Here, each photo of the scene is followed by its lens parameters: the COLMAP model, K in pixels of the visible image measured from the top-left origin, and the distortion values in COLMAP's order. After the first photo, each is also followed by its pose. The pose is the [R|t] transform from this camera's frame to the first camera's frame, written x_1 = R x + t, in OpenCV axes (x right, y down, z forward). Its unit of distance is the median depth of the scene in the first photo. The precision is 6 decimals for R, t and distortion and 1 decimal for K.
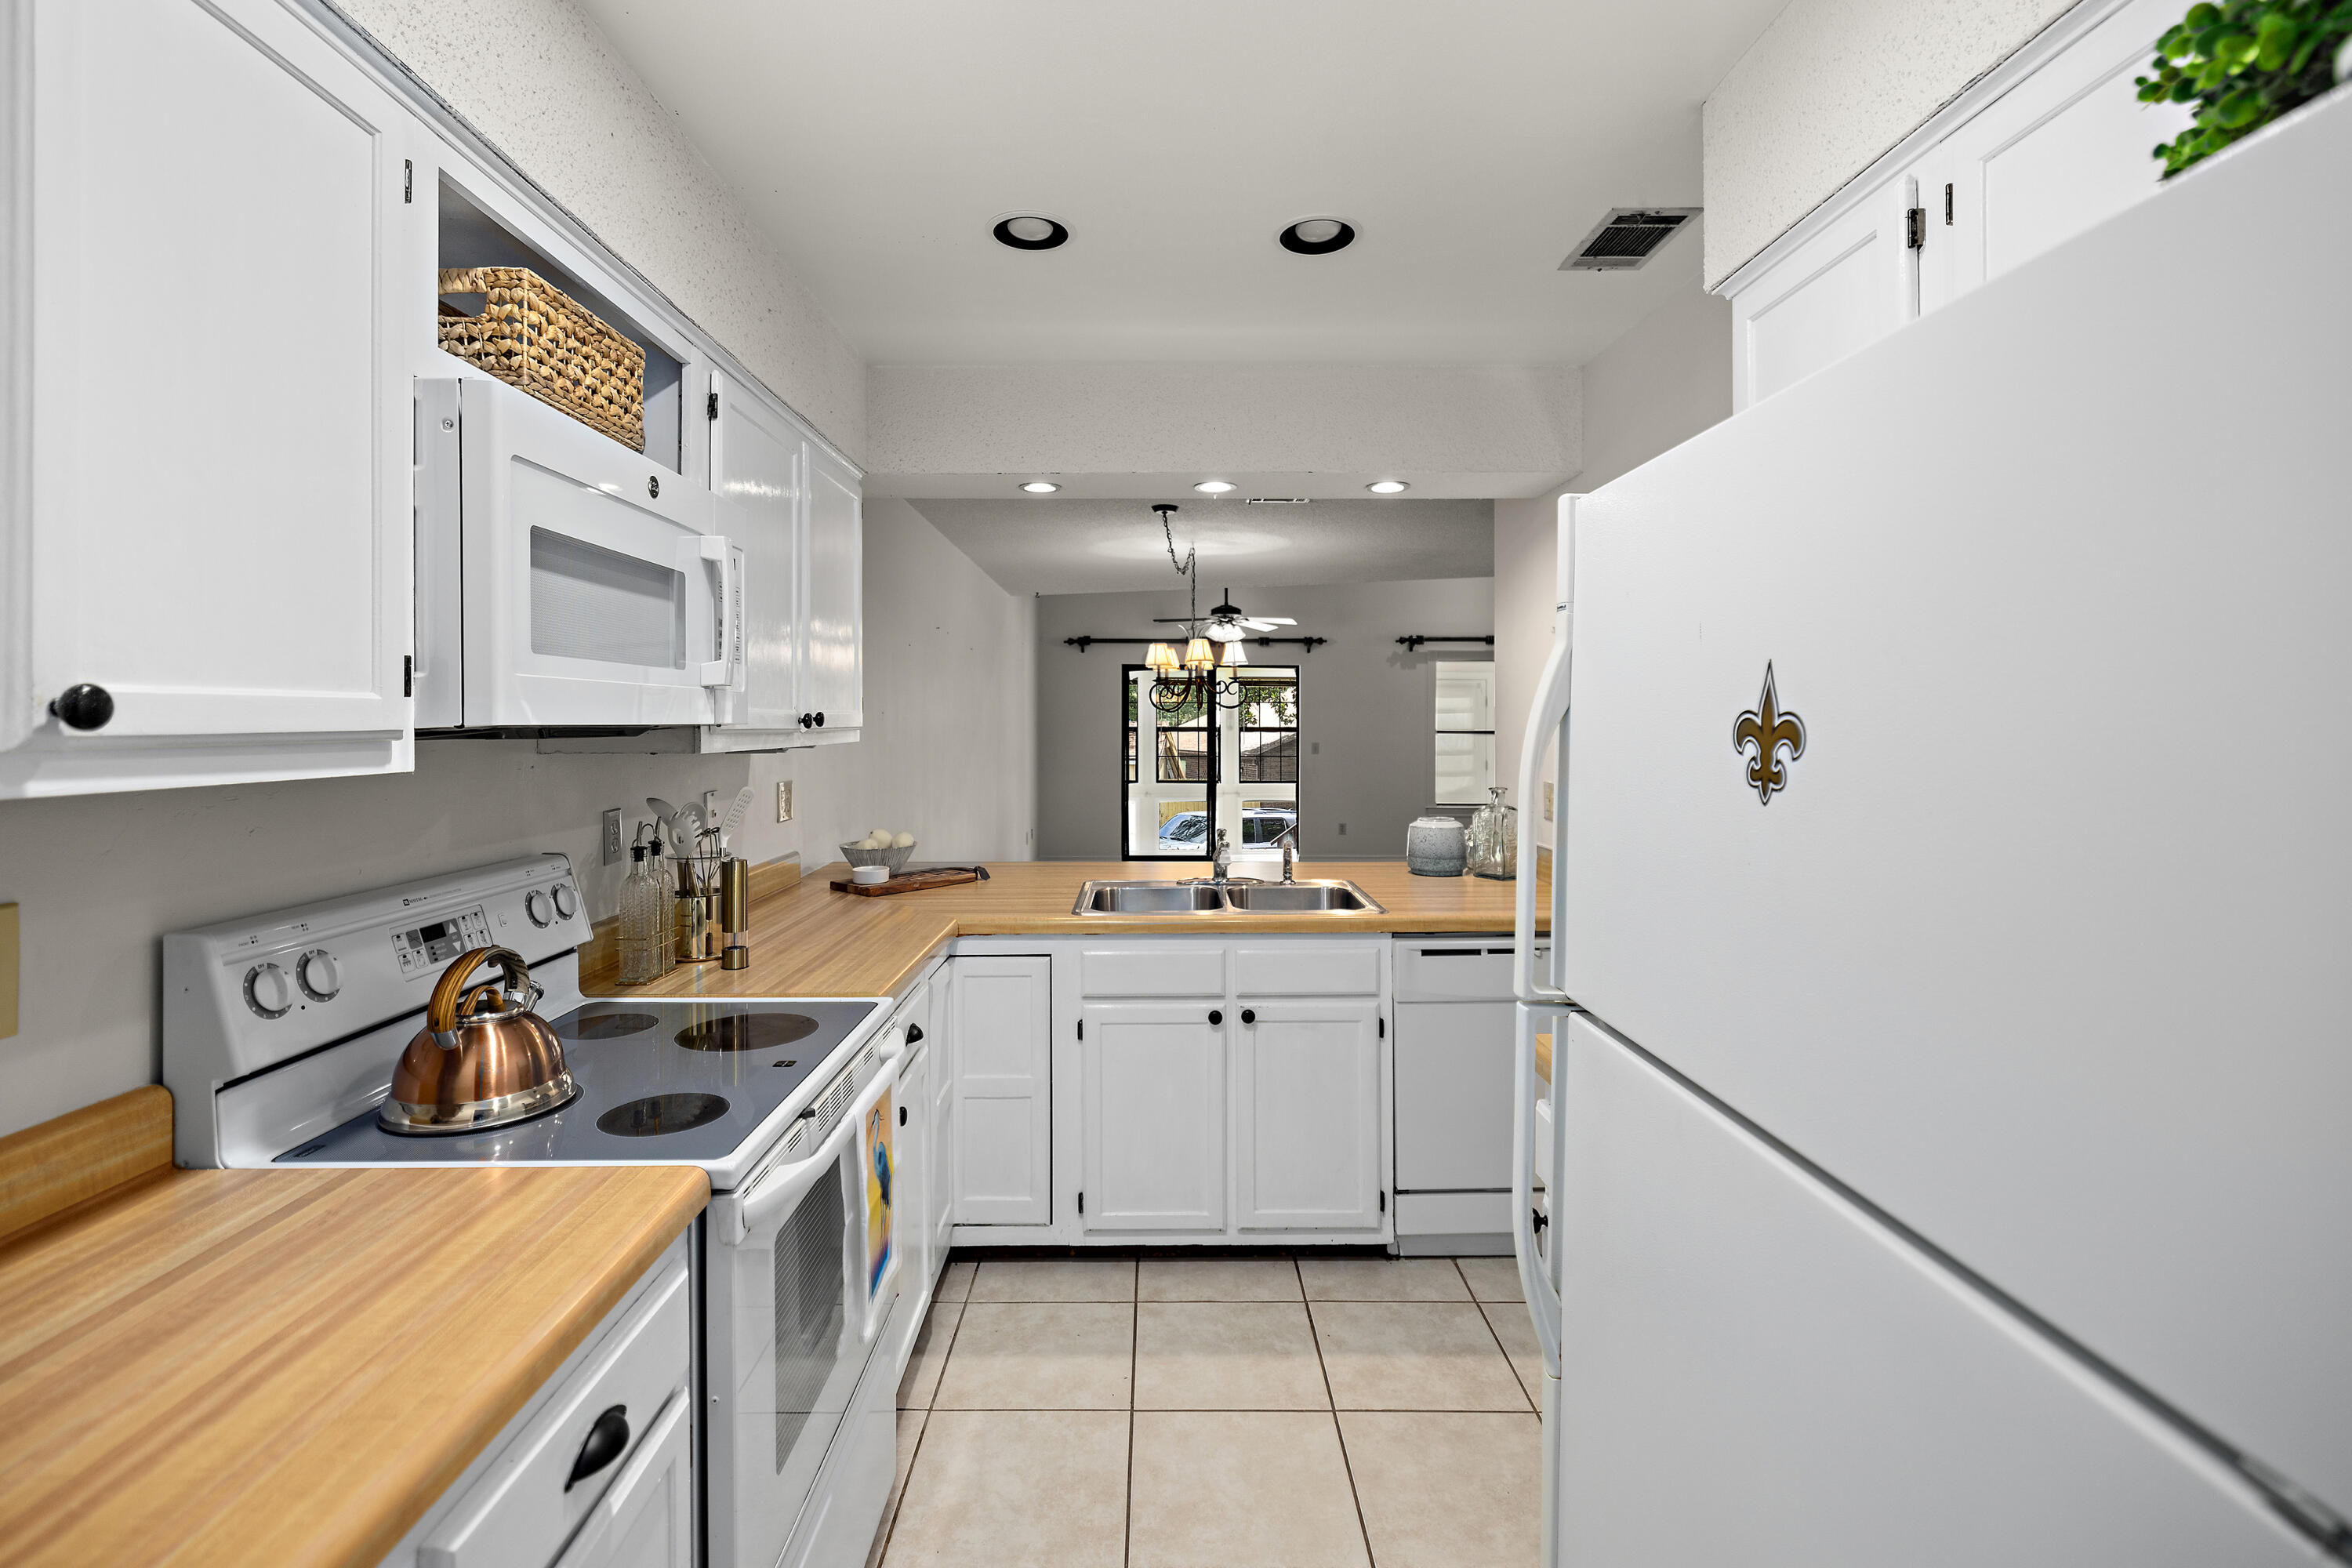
lens RADIAL K [[1070.8, 0, 1167.2], [0, 1070.8, 717.6], [0, 0, 1]] dist [0.001836, -0.002718]
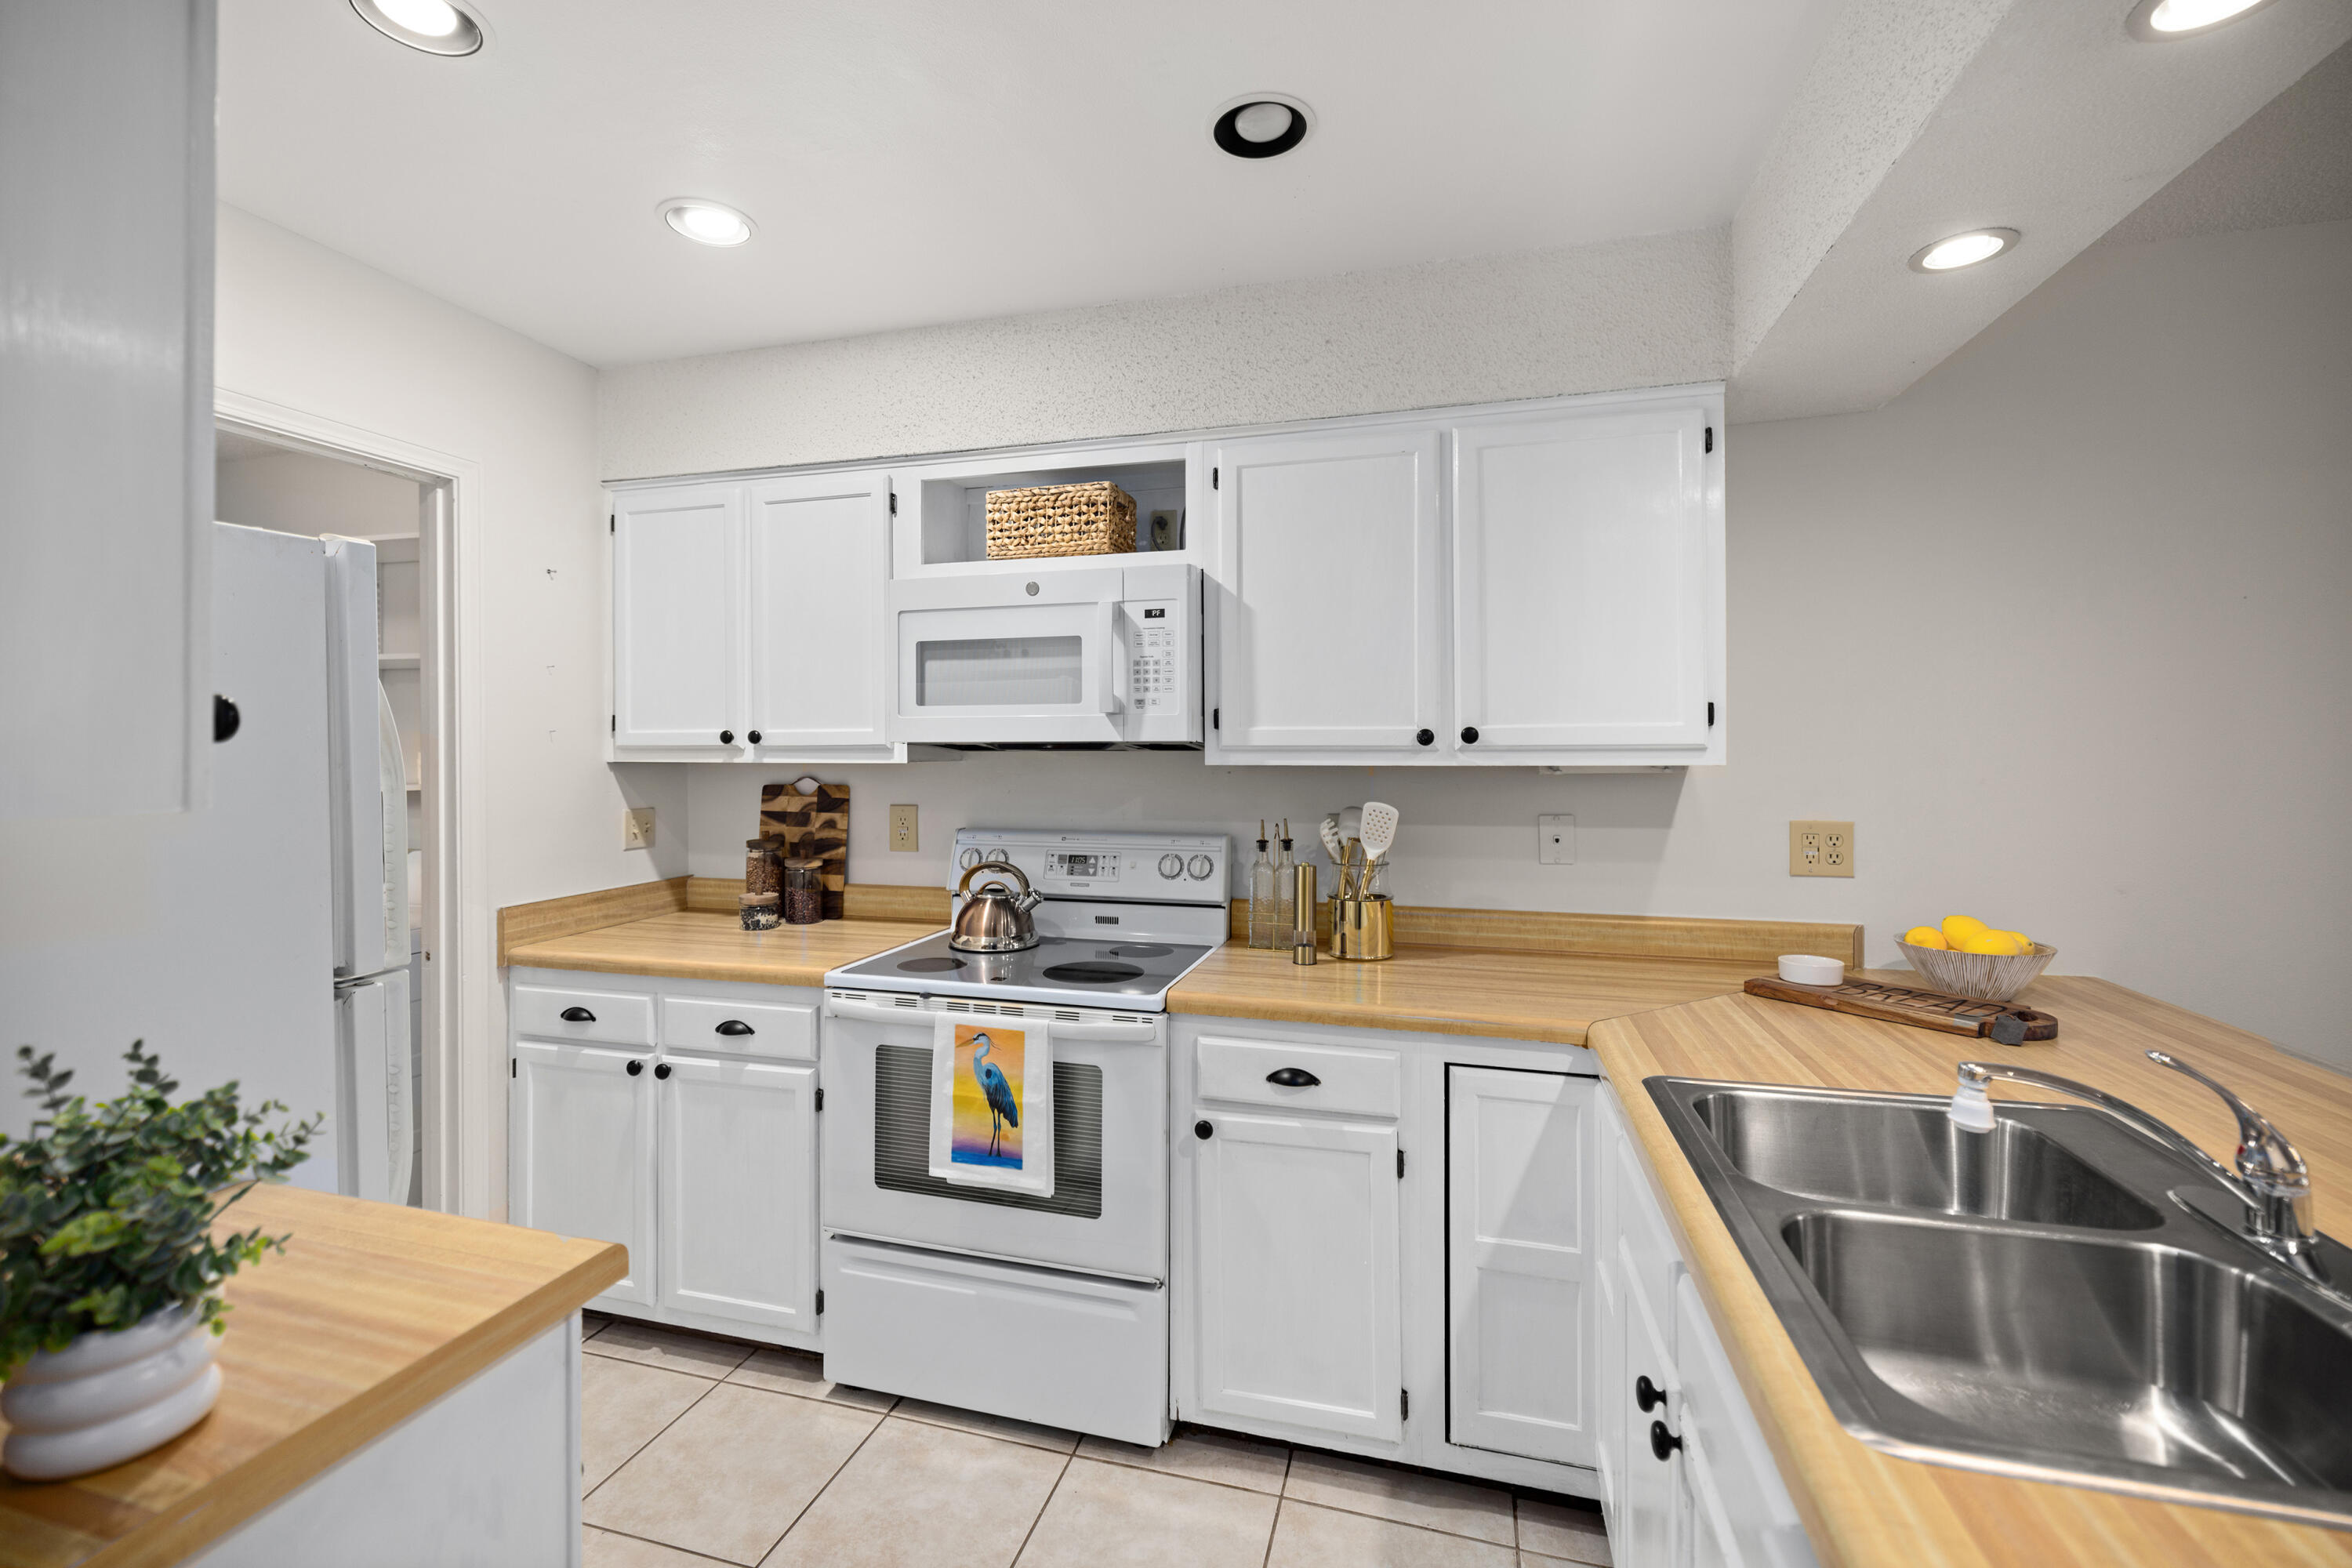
lens RADIAL K [[1003.2, 0, 1147.9], [0, 1003.2, 747.2], [0, 0, 1]] dist [0.006084, 0.000387]
pose [[-0.284765, 0.005686, -0.958580, 0.513362], [0.007137, 0.999967, 0.003811, 0.006009], [0.958571, -0.005756, -0.284797, 0.934185]]
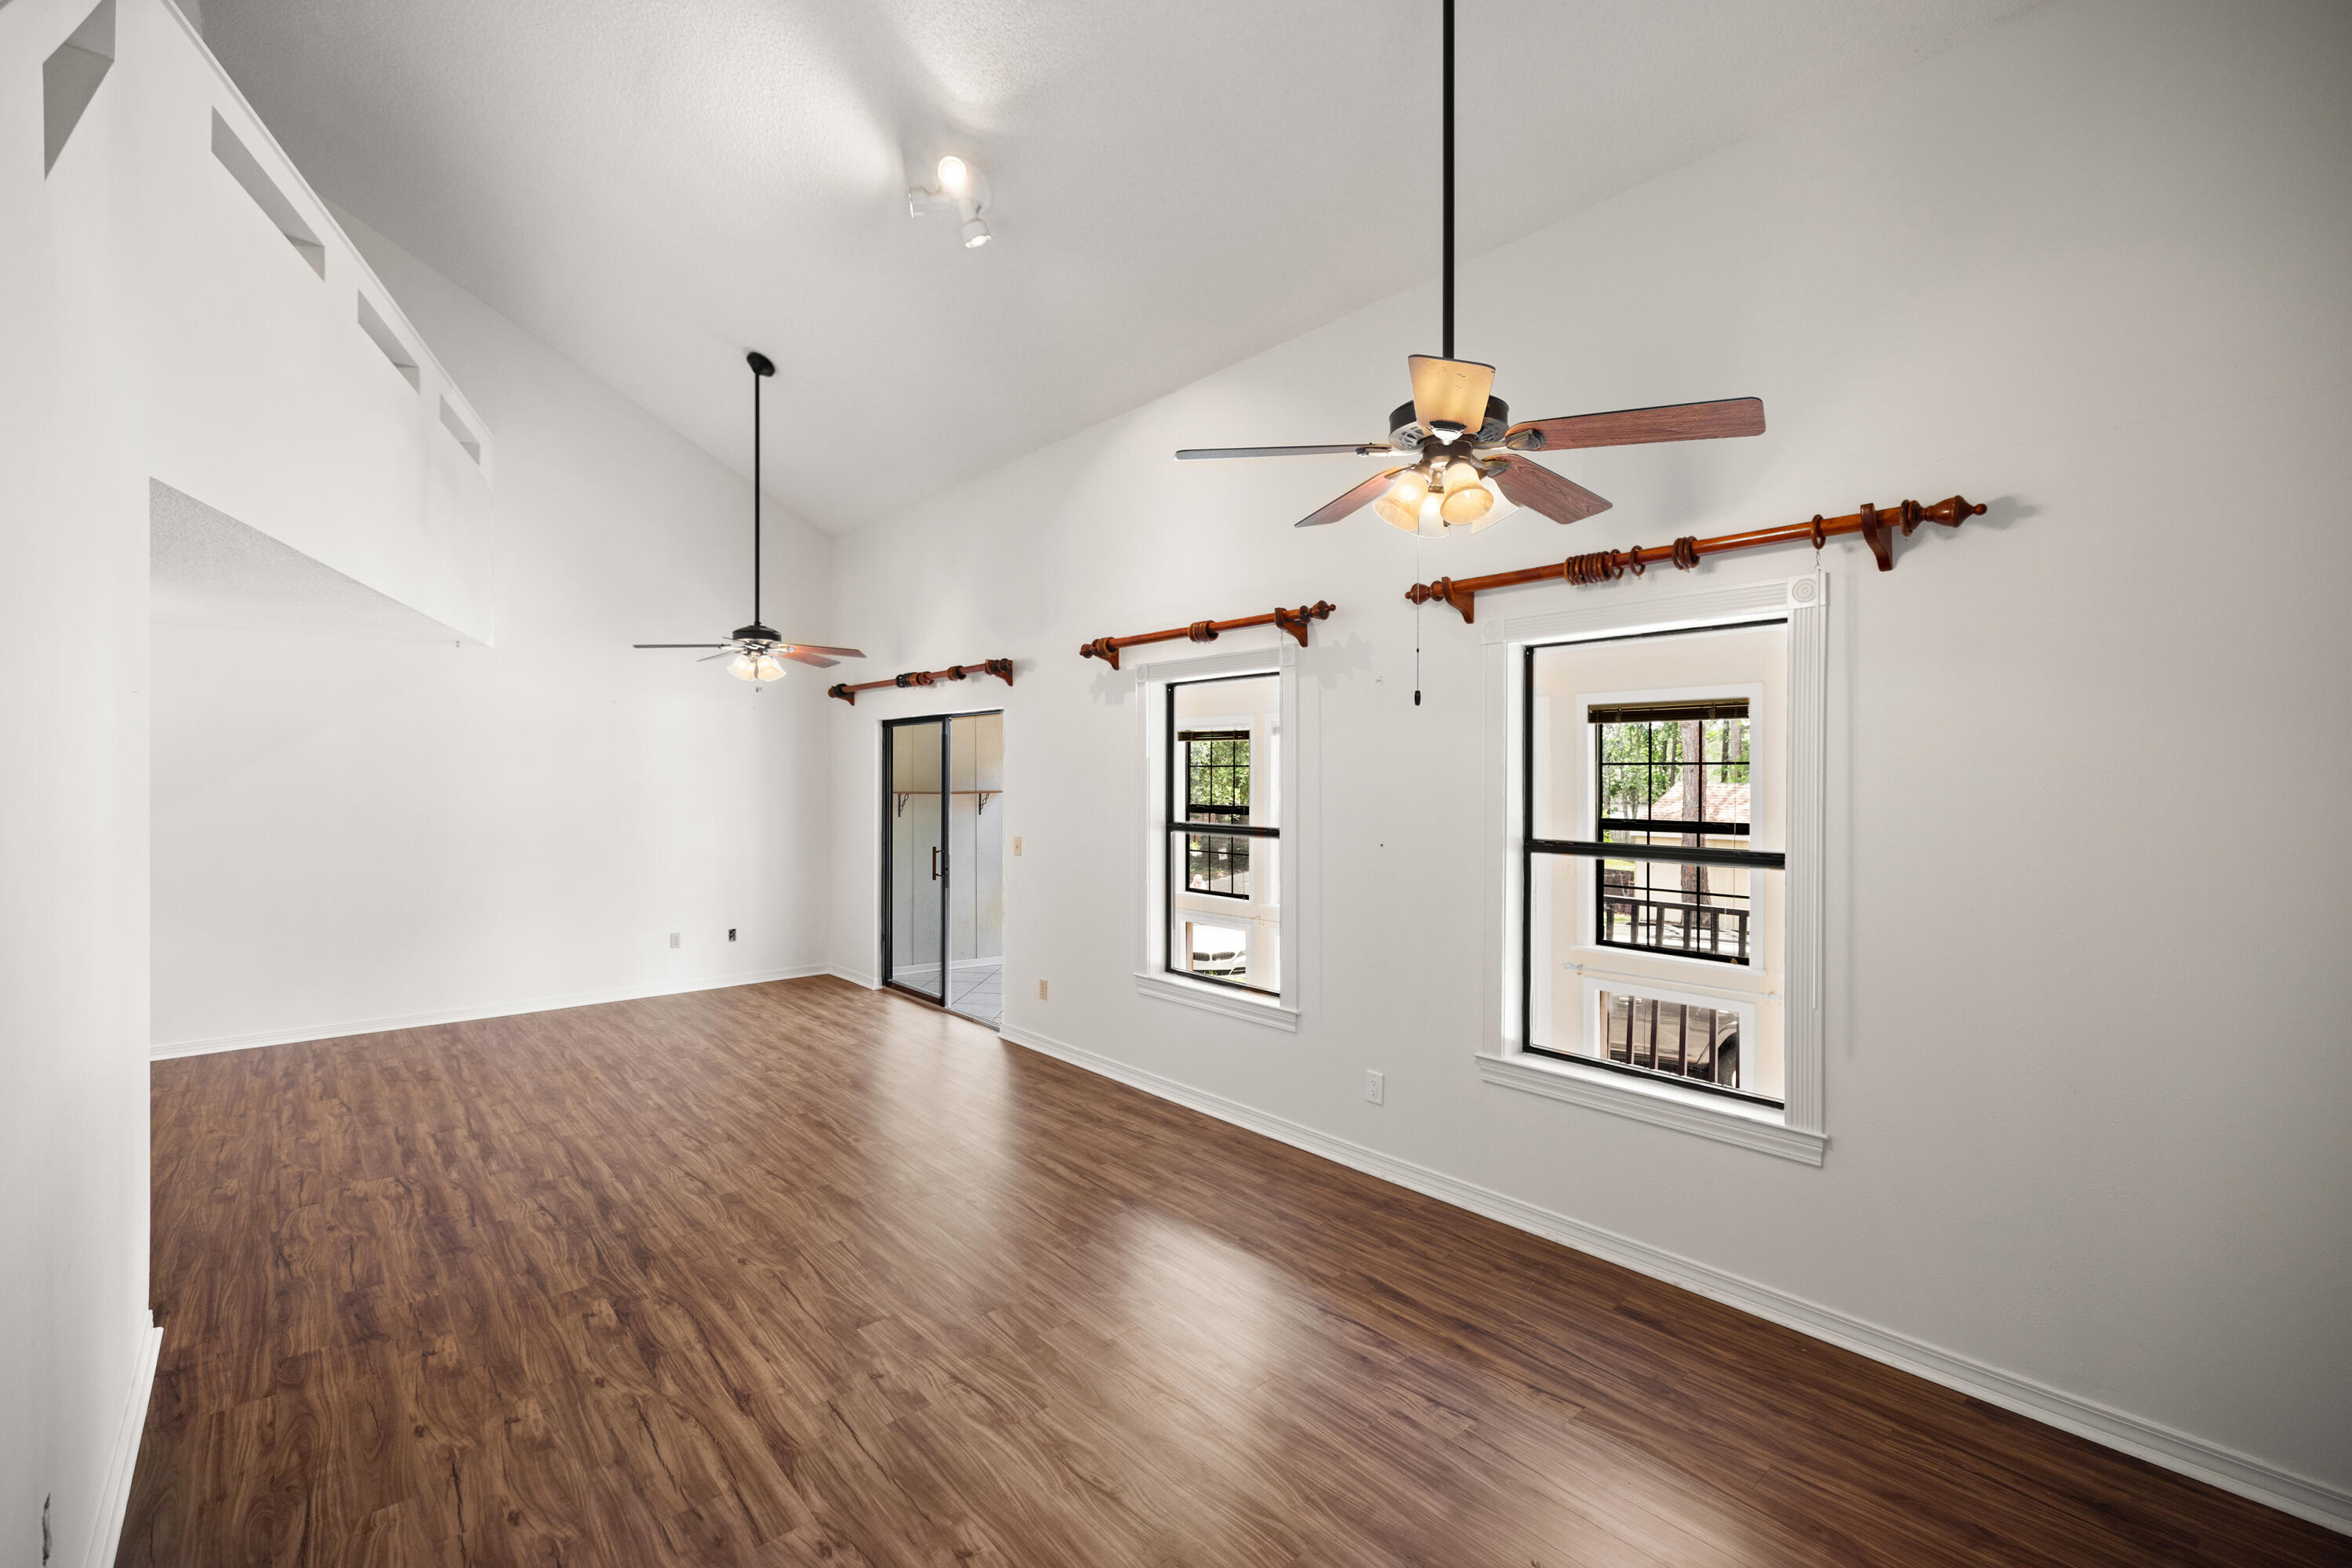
lens RADIAL K [[1003.2, 0, 1168.7], [0, 1003.2, 790.3], [0, 0, 1]] dist [0.006084, 0.000387]
pose [[0.646332, 0.012642, -0.762952, 2.129207], [-0.002972, 0.999897, 0.014051, -0.036956], [0.763051, -0.006814, 0.646302, 2.440692]]
